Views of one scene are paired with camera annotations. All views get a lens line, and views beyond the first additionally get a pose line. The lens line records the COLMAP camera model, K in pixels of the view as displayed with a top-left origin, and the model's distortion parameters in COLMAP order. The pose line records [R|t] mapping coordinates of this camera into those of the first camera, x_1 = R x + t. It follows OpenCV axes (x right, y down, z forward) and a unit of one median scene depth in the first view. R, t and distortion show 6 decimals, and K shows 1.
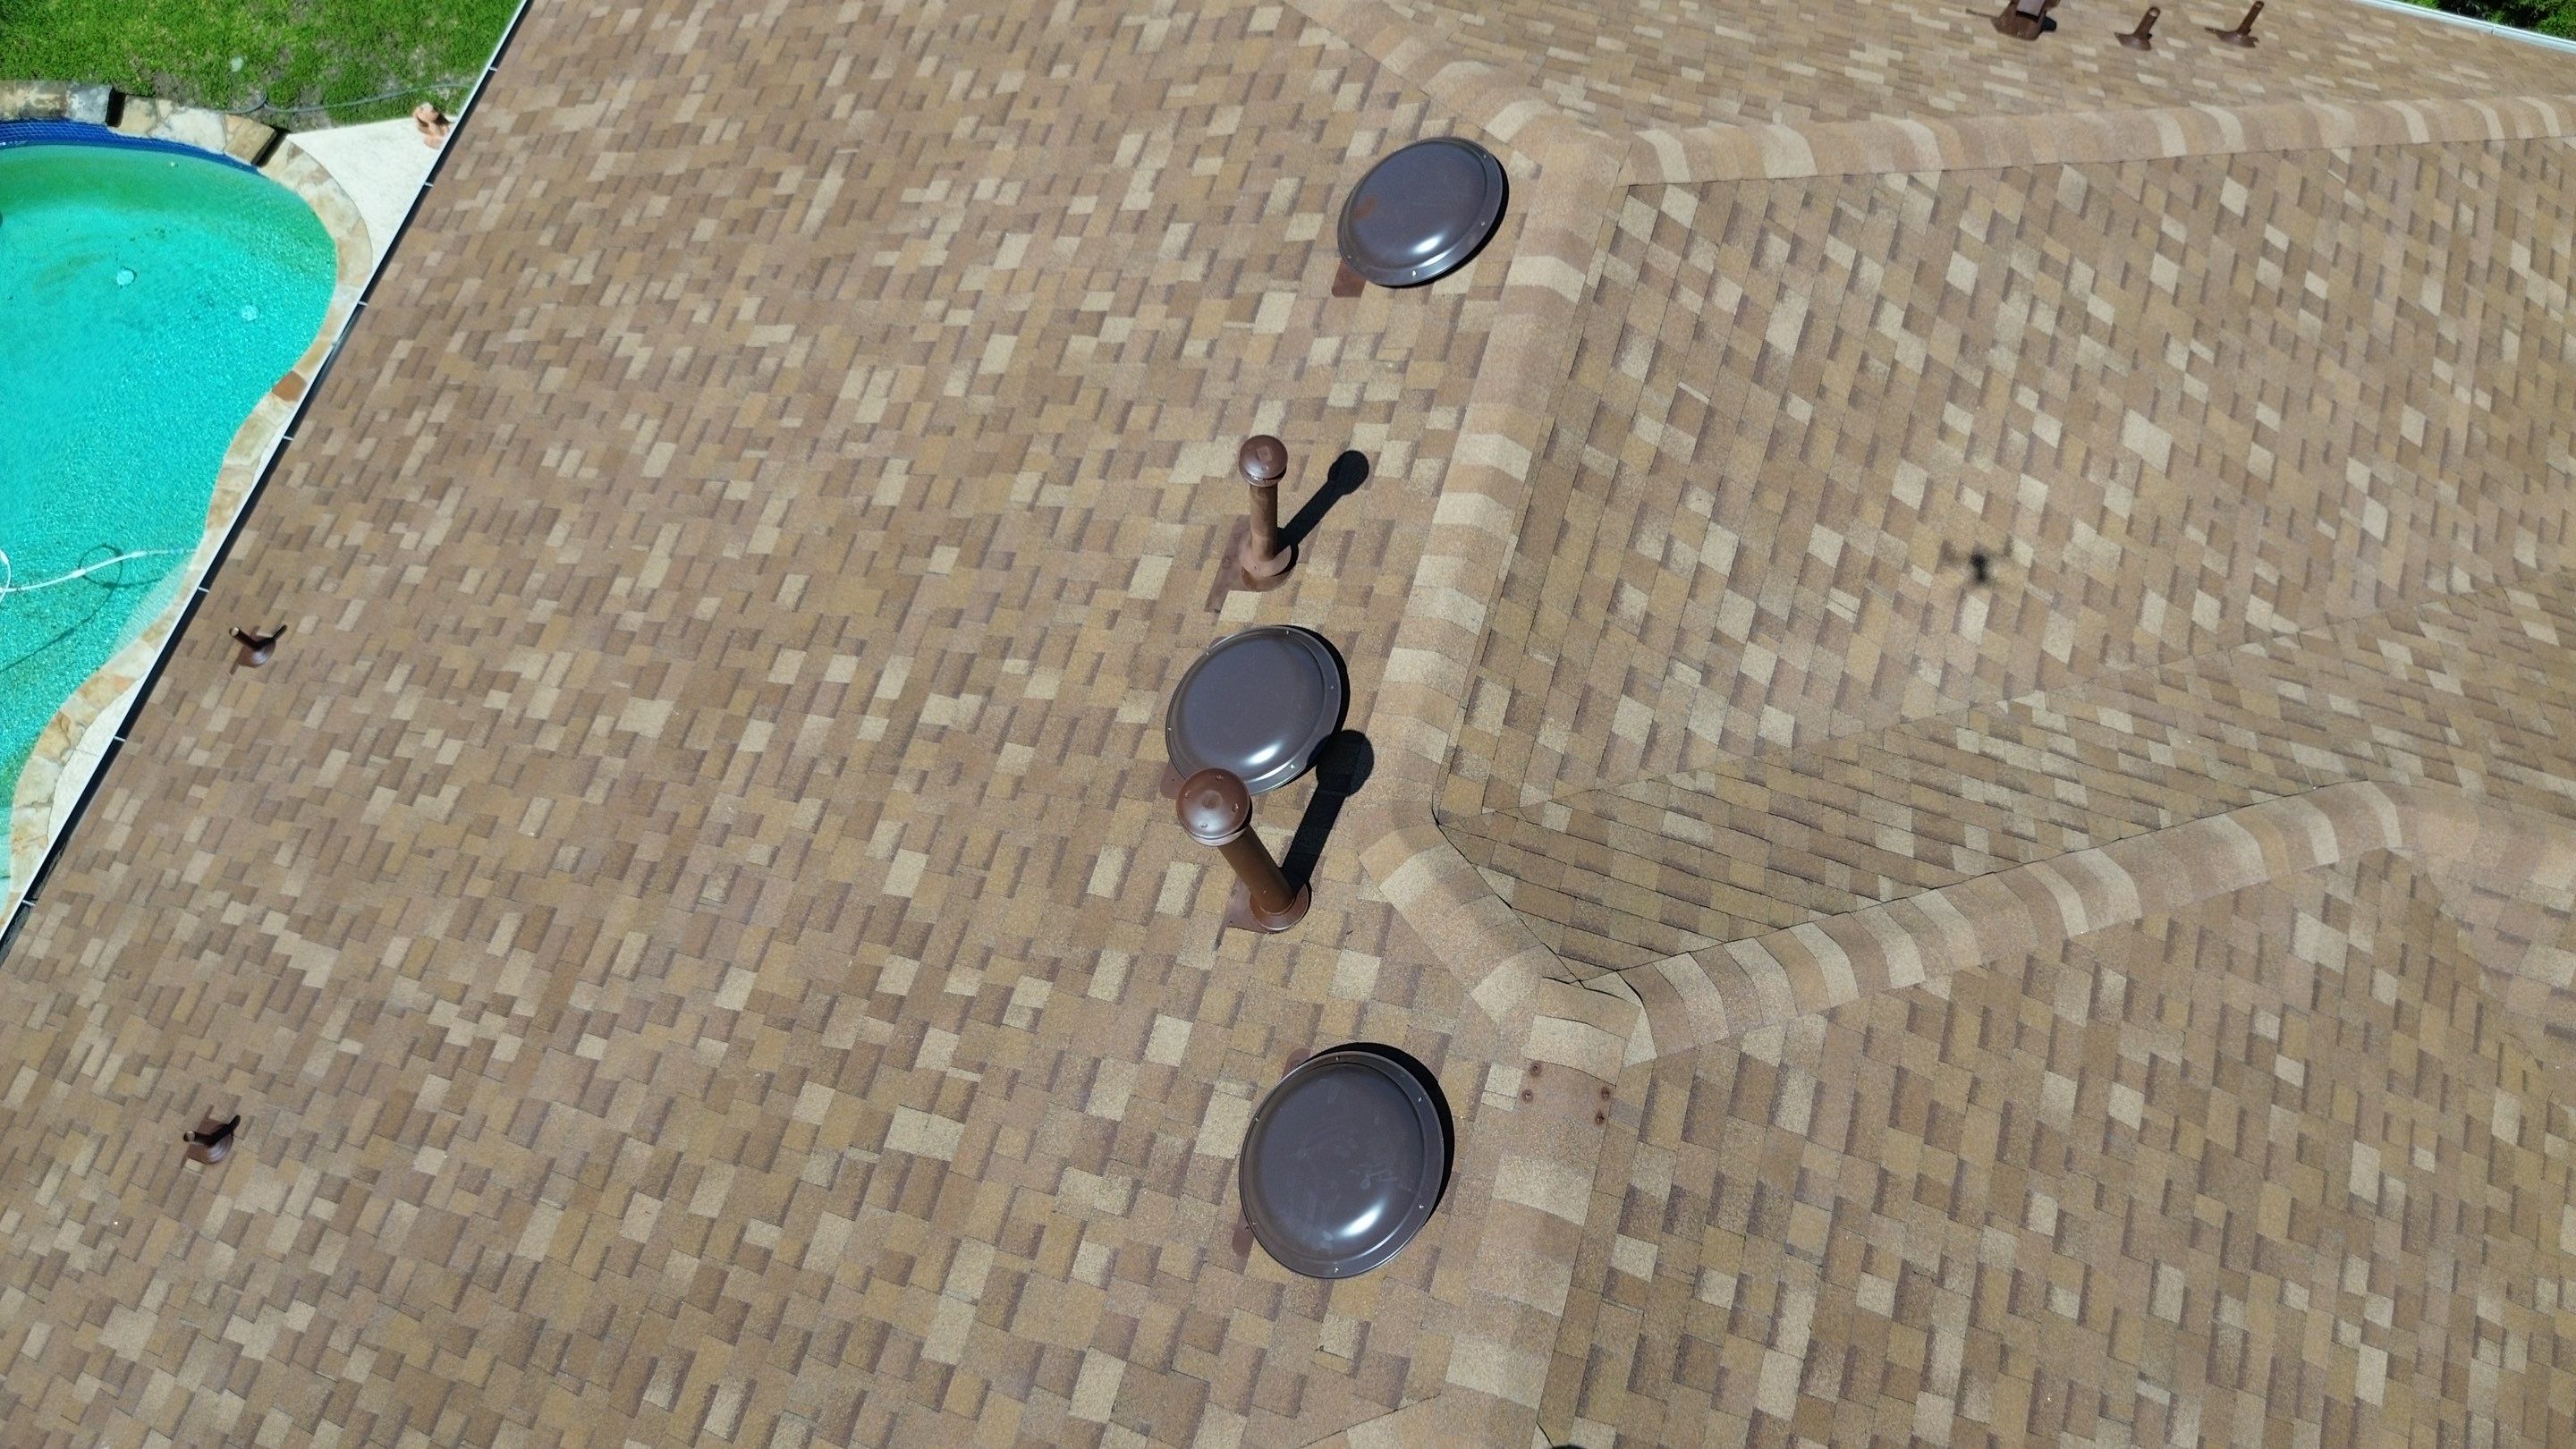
lens RADIAL K [[1853.4, 0, 1285.0], [0, 1853.4, 709.0], [0, 0, 1]] dist [0.029446, -0.022427]
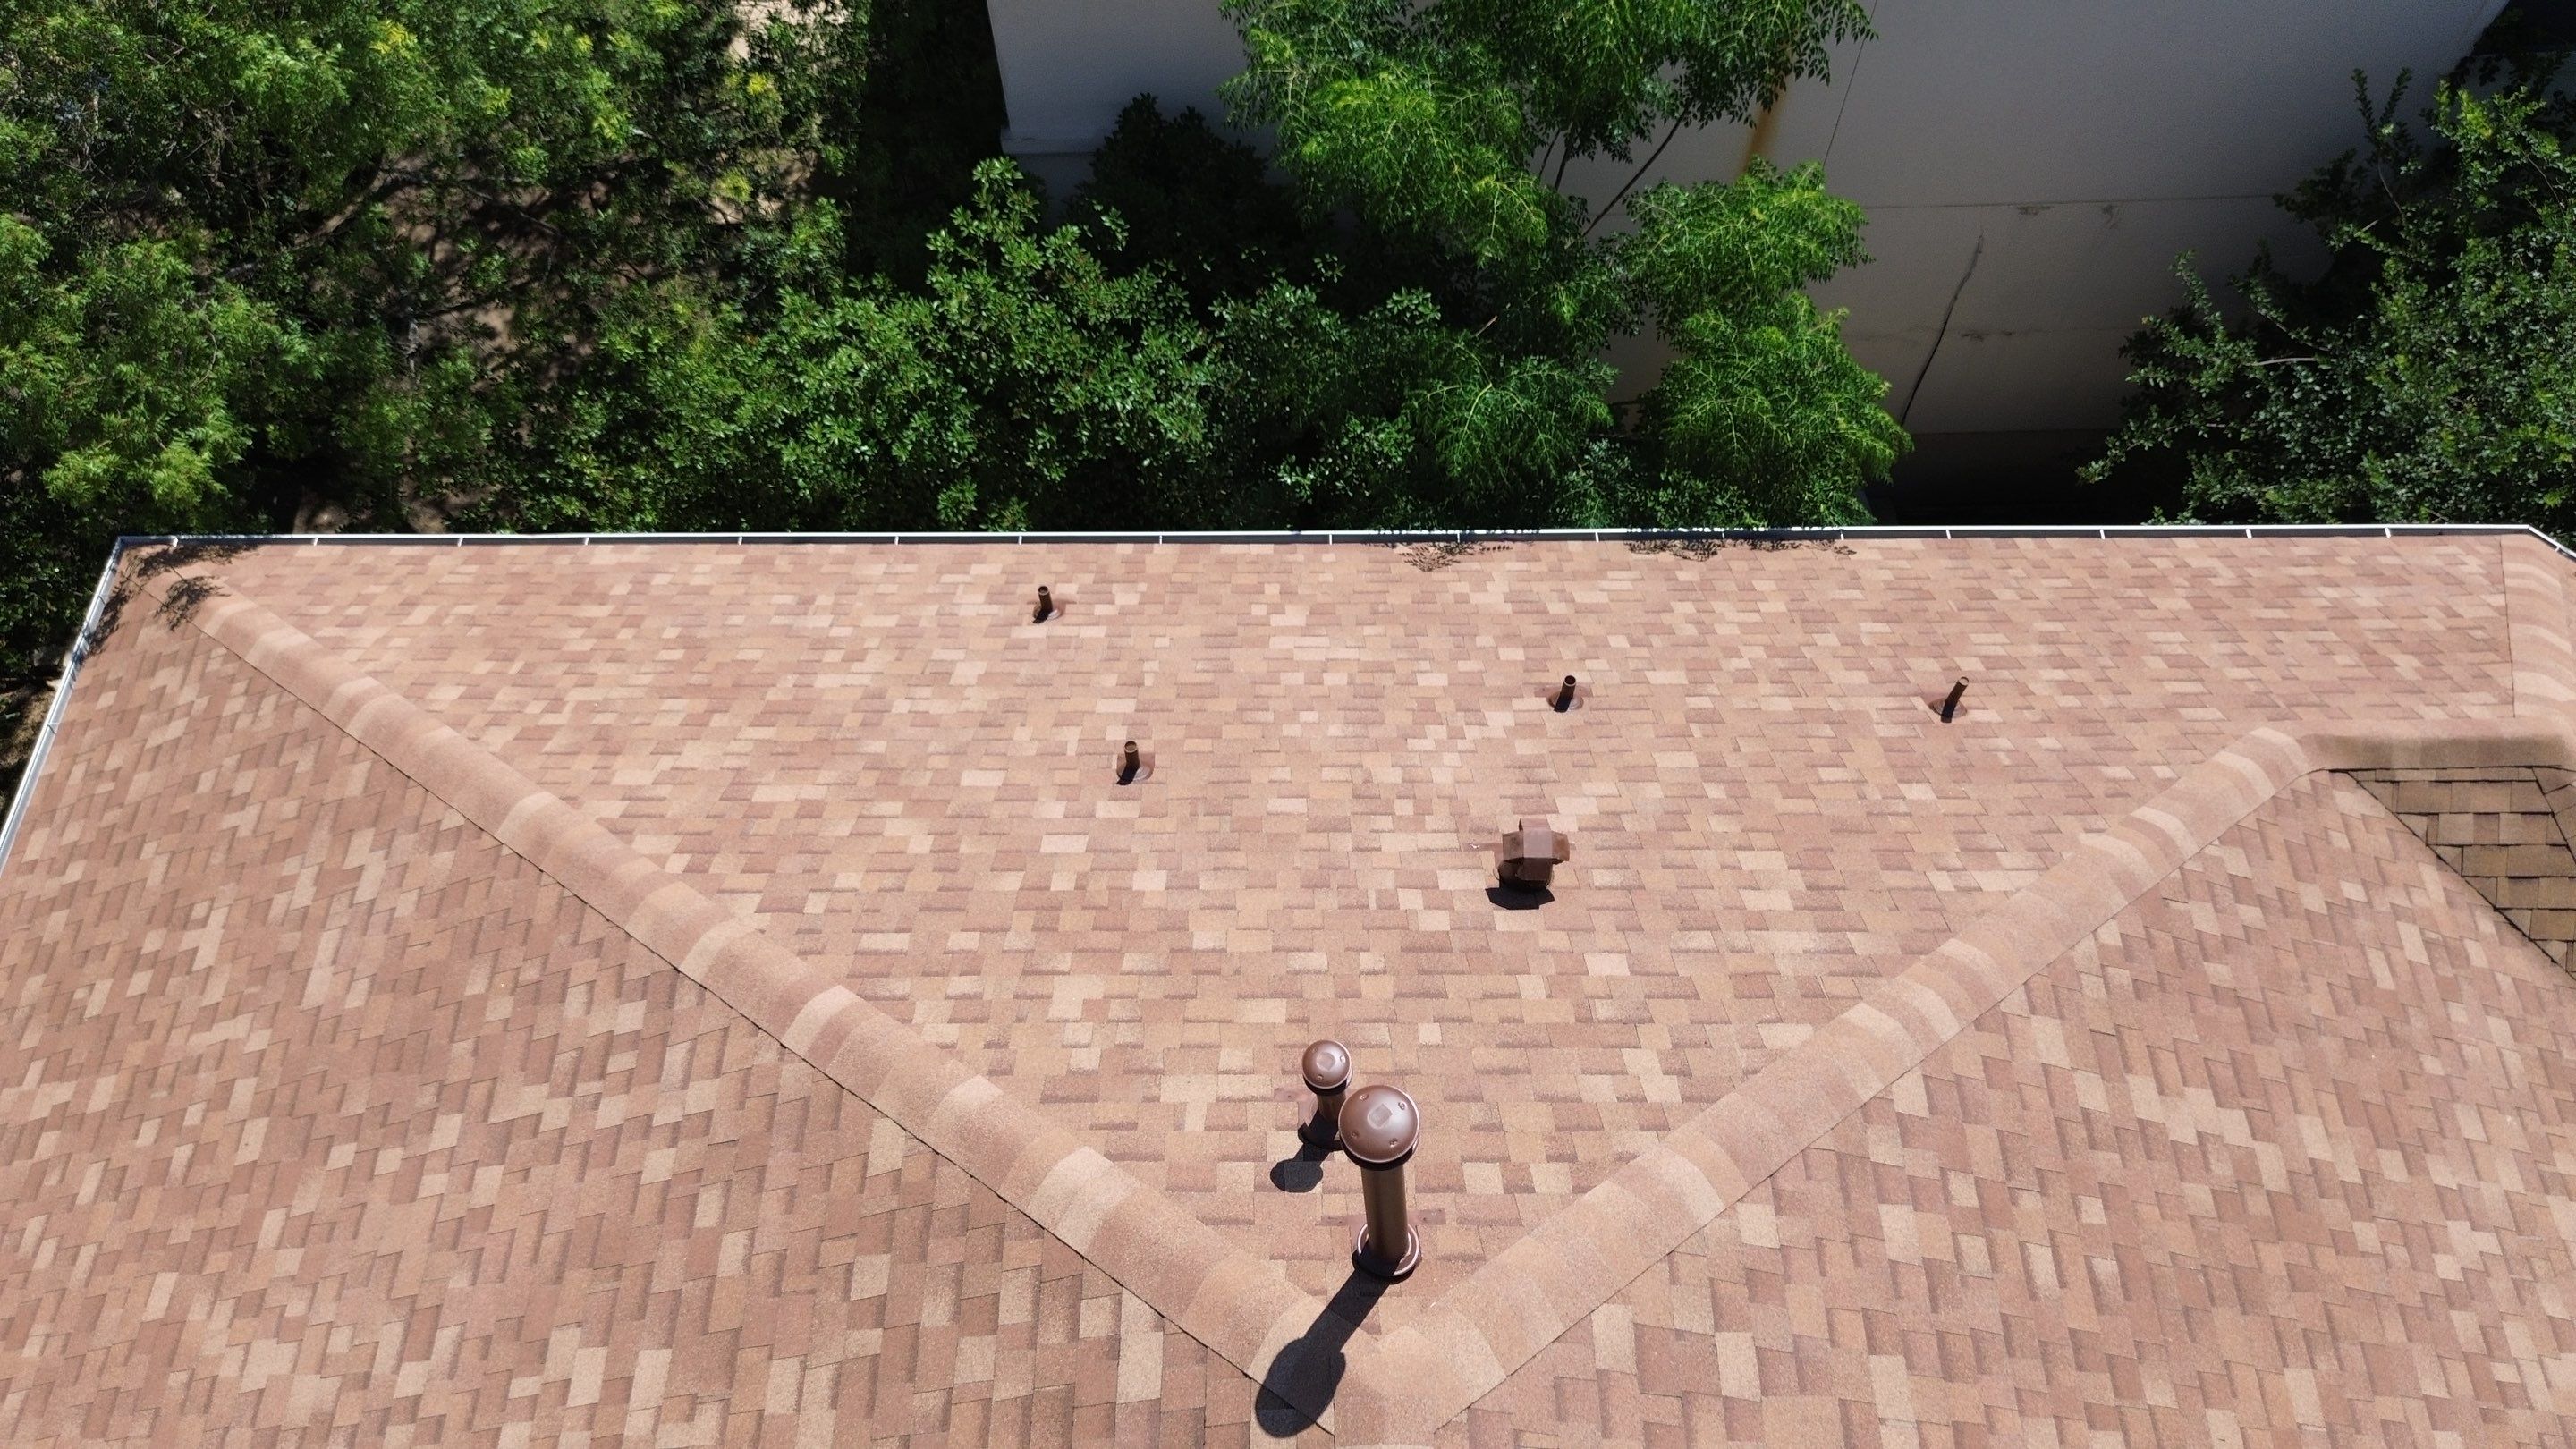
lens RADIAL K [[1813.8, 0, 1288.8], [0, 1813.8, 735.3], [0, 0, 1]] dist [0.083330, -0.085028]
pose [[-0.956774, 0.256990, -0.136164, 0.138355], [-0.269552, -0.607772, 0.746964, -0.080832], [0.109206, 0.751379, 0.650772, 0.056153]]
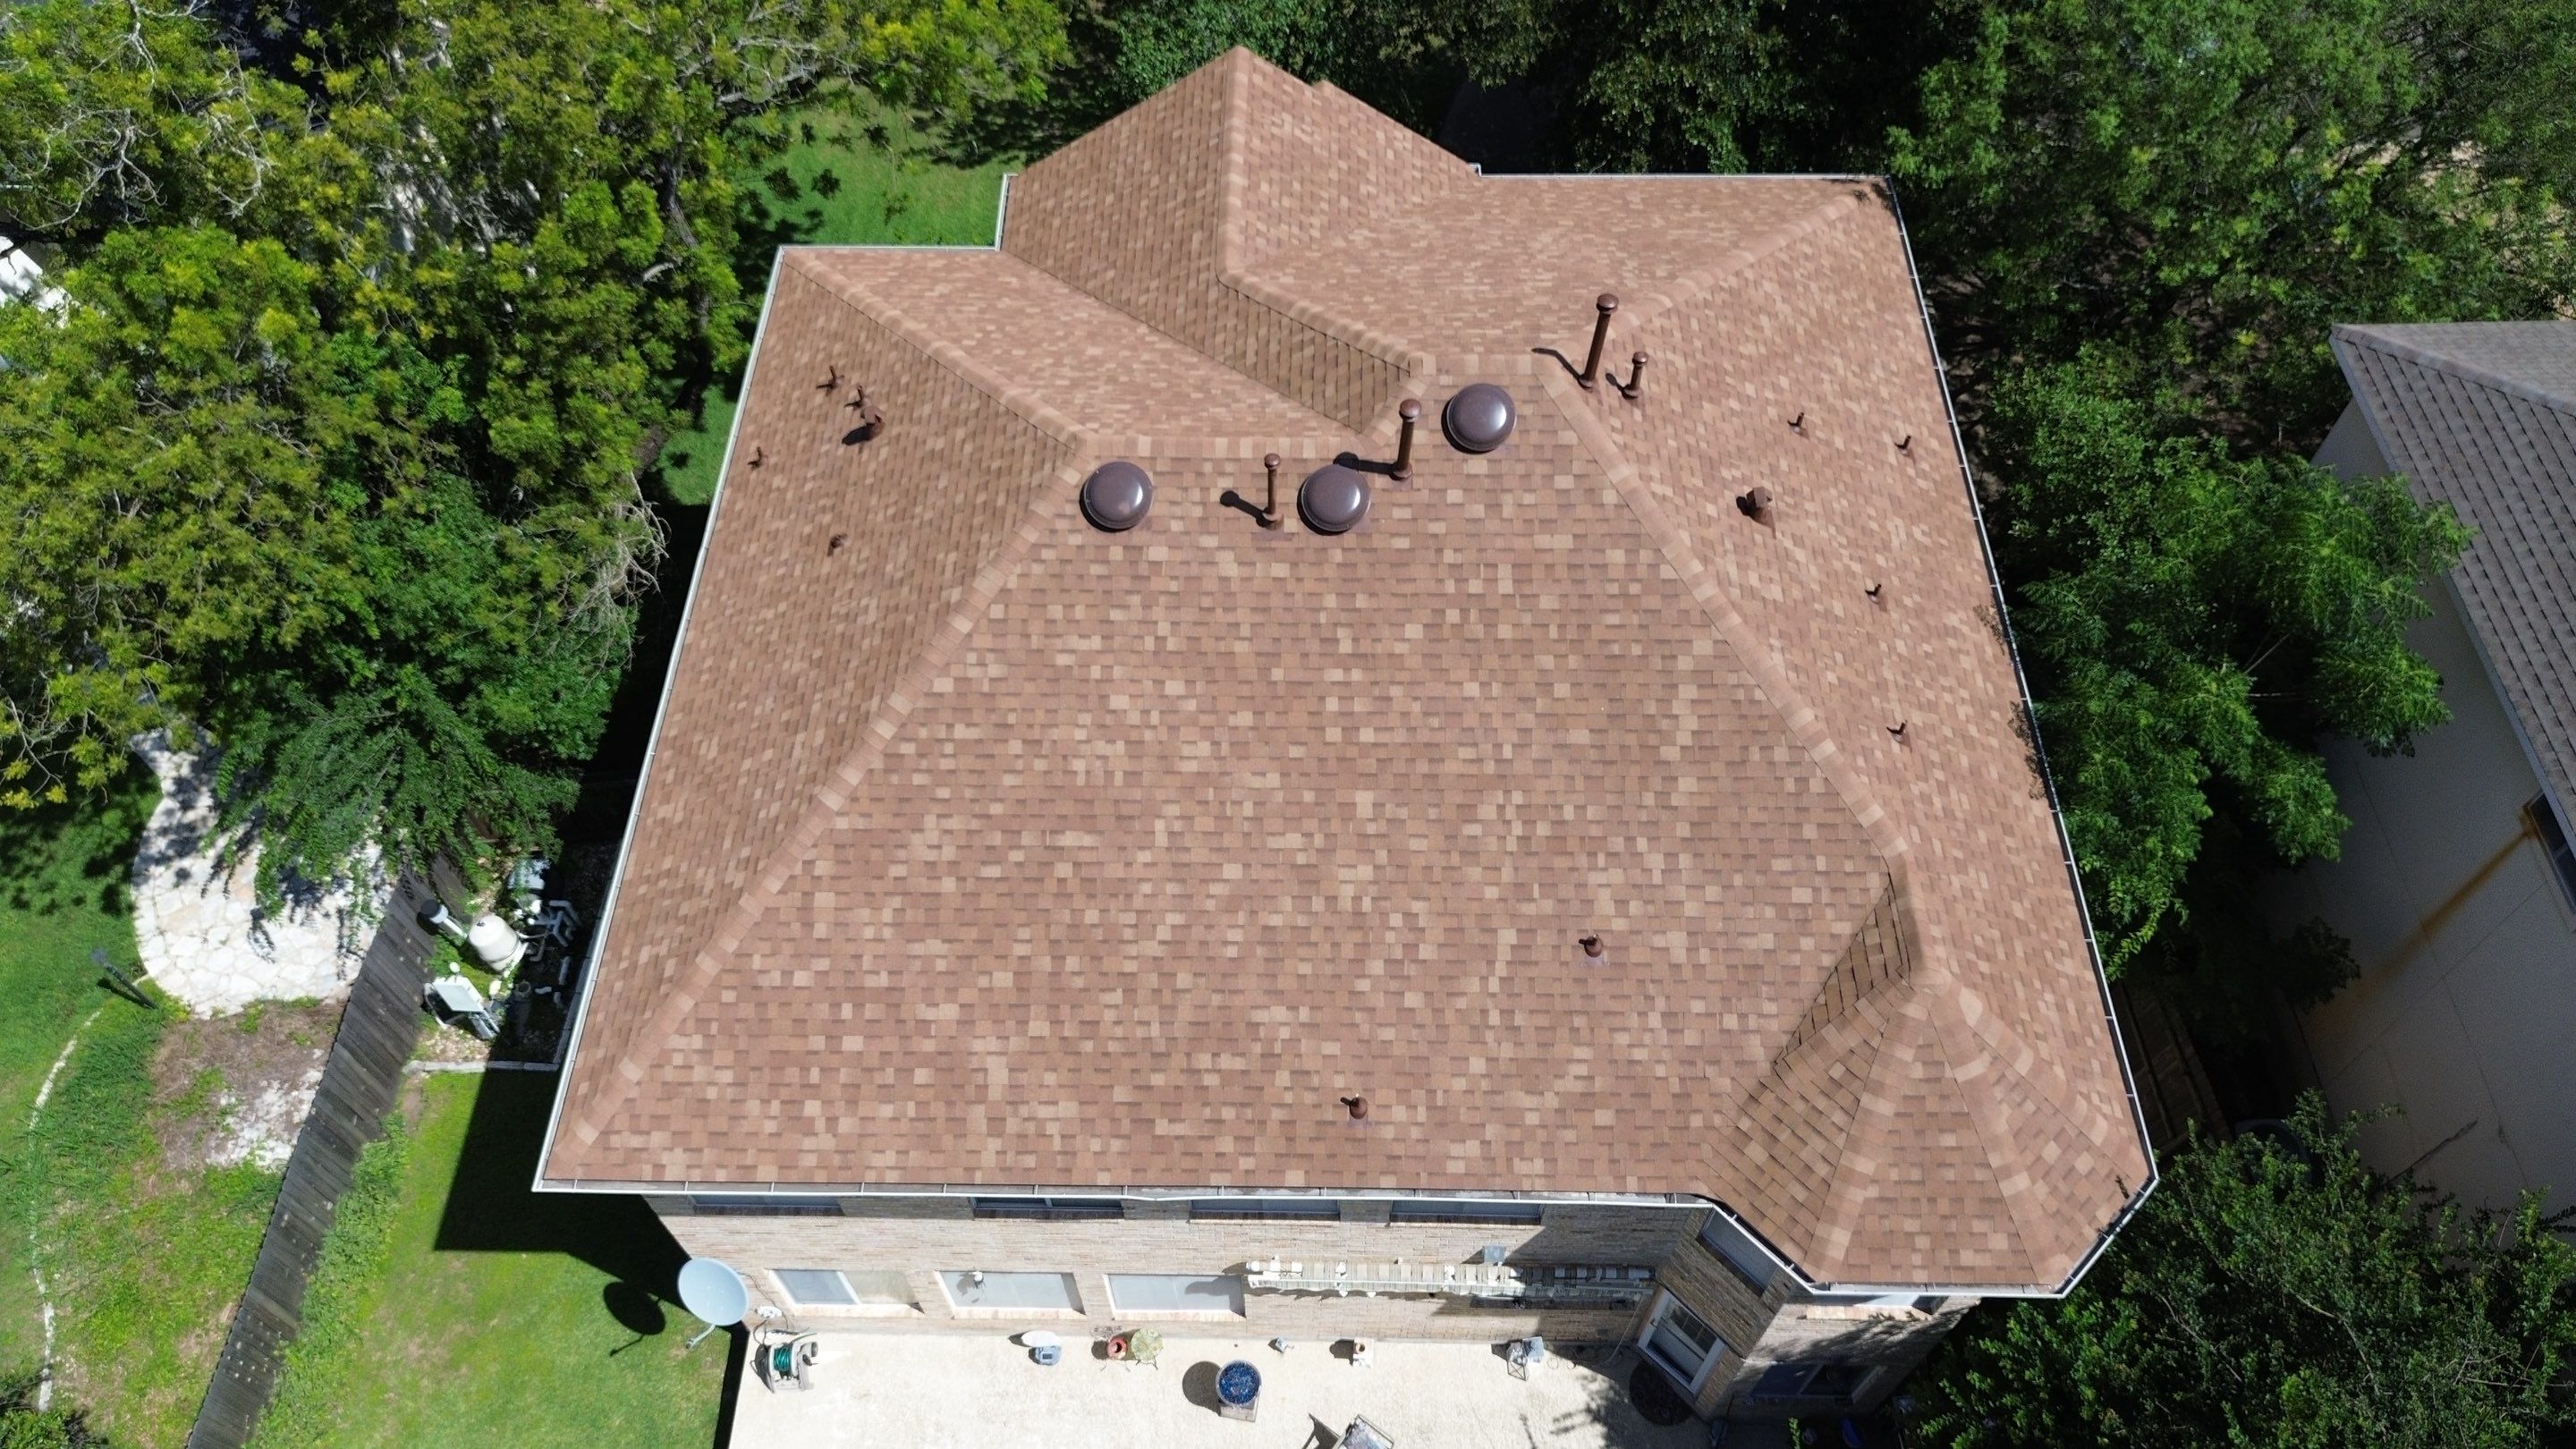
lens RADIAL K [[1813.8, 0, 1287.1], [0, 1813.8, 723.7], [0, 0, 1]] dist [0.083330, -0.085028]
pose [[-0.278829, -0.785673, 0.552243, -1.573217], [0.905052, -0.022682, 0.424695, -1.094068], [-0.321145, 0.618227, 0.717399, -0.653002]]
